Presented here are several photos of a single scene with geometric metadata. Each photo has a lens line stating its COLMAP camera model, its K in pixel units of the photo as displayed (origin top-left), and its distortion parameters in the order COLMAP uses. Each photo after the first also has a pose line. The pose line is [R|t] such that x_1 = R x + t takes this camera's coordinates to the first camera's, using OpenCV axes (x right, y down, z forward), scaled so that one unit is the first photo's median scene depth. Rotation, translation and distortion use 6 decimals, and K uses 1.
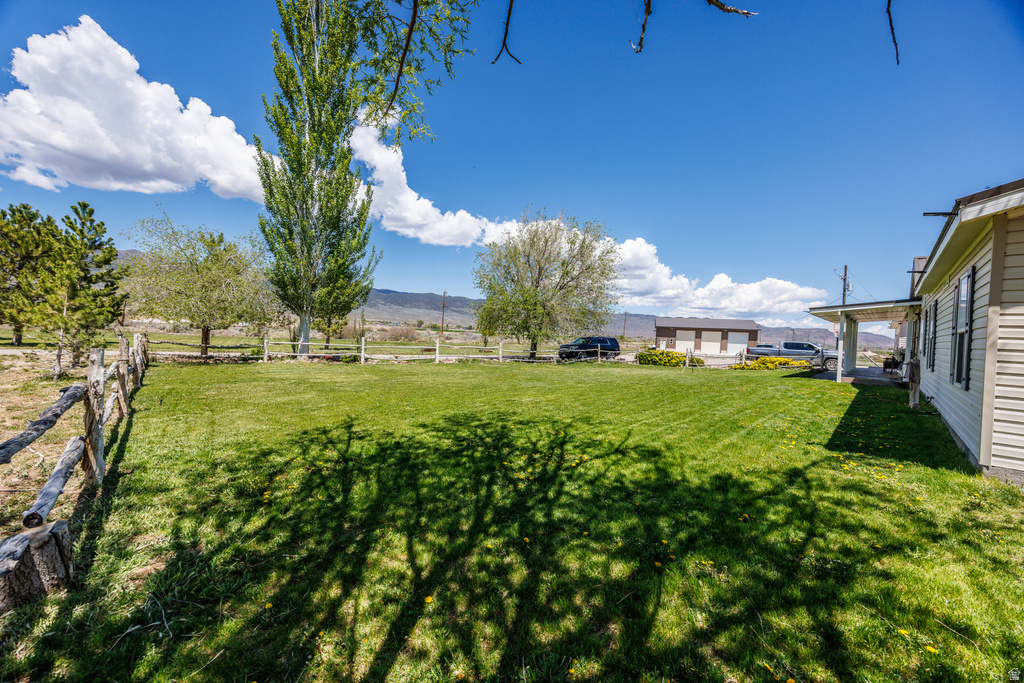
lens RADIAL K [[387.4, 0, 513.0], [0, 387.4, 342.4], [0, 0, 1]] dist [-0.002300, -0.000241]
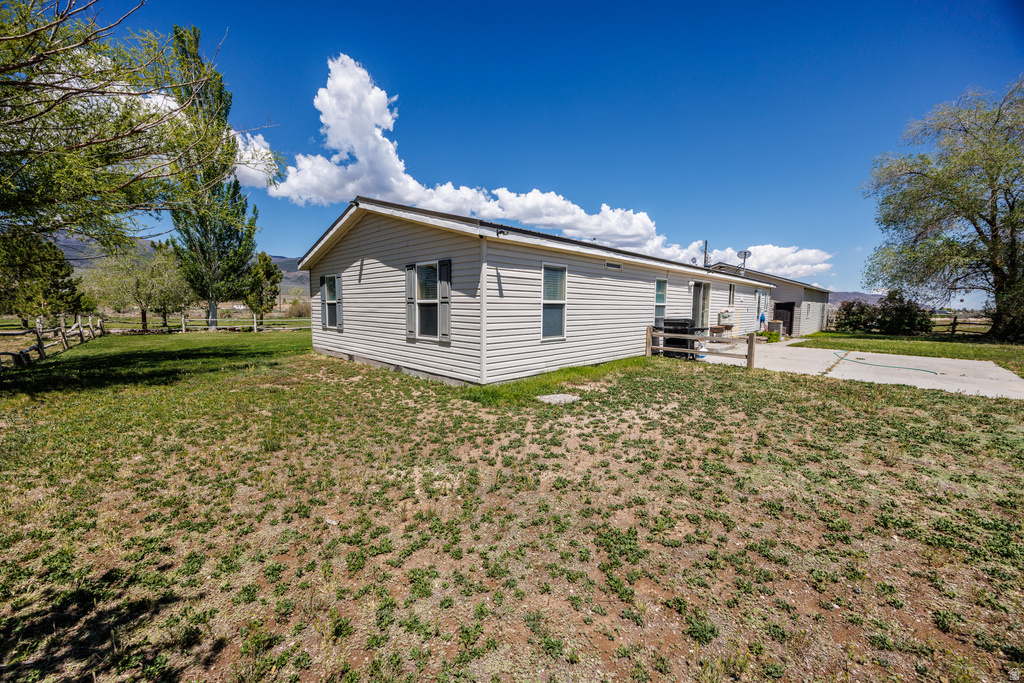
lens RADIAL K [[387.4, 0, 508.8], [0, 387.4, 343.1], [0, 0, 1]] dist [-0.002300, -0.000241]
pose [[0.999226, -0.026673, -0.028928, 0.772711], [0.028702, 0.996980, 0.072161, 0.021523], [0.026916, -0.072936, 0.996973, -0.553589]]
